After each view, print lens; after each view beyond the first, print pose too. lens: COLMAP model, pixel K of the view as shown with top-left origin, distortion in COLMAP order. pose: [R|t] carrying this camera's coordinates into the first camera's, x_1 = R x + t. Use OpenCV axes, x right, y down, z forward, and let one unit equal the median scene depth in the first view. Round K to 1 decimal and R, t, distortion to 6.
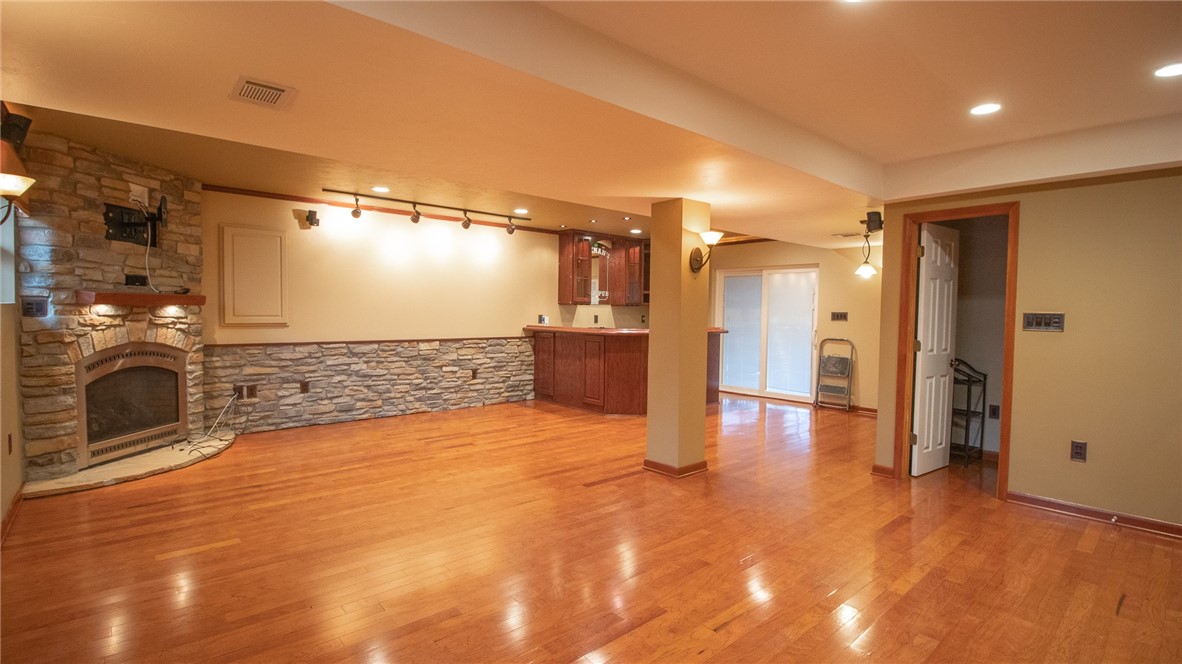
lens RADIAL K [[550.2, 0, 590.4], [0, 550.2, 333.6], [0, 0, 1]] dist [-0.013320, -0.001951]
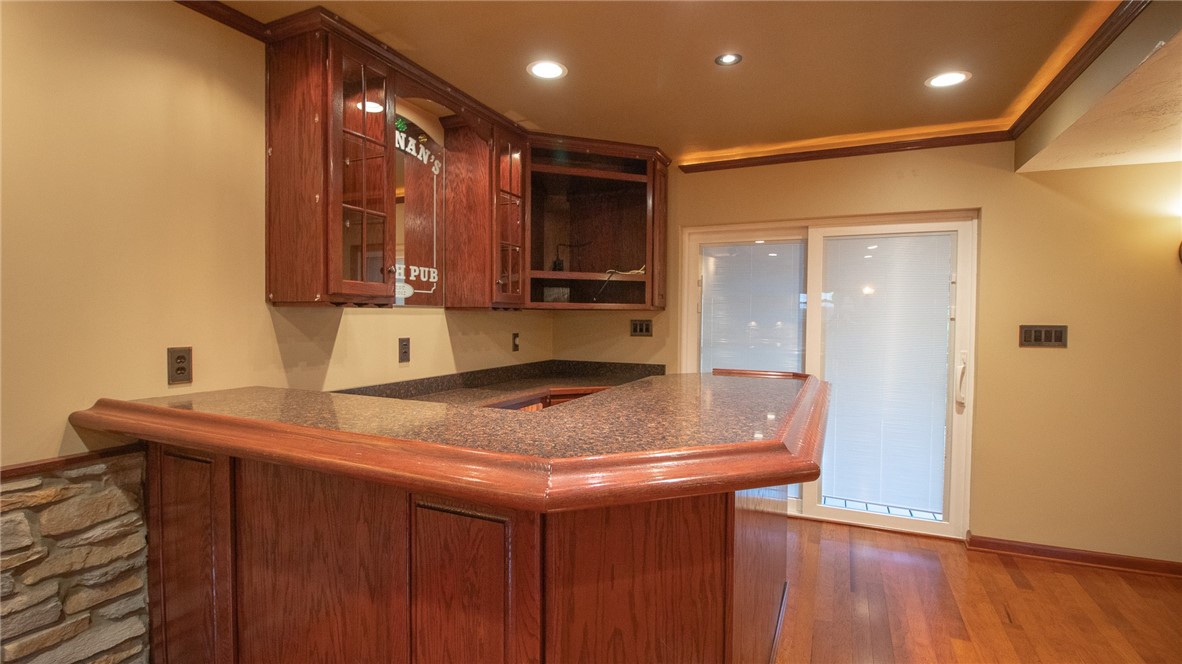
lens RADIAL K [[550.2, 0, 588.8], [0, 550.2, 333.8], [0, 0, 1]] dist [-0.013320, -0.001951]
pose [[0.913437, -0.017151, 0.406618, -0.024589], [0.019436, 0.999810, -0.001491, -0.036726], [-0.406515, 0.009265, 0.913597, 0.715087]]
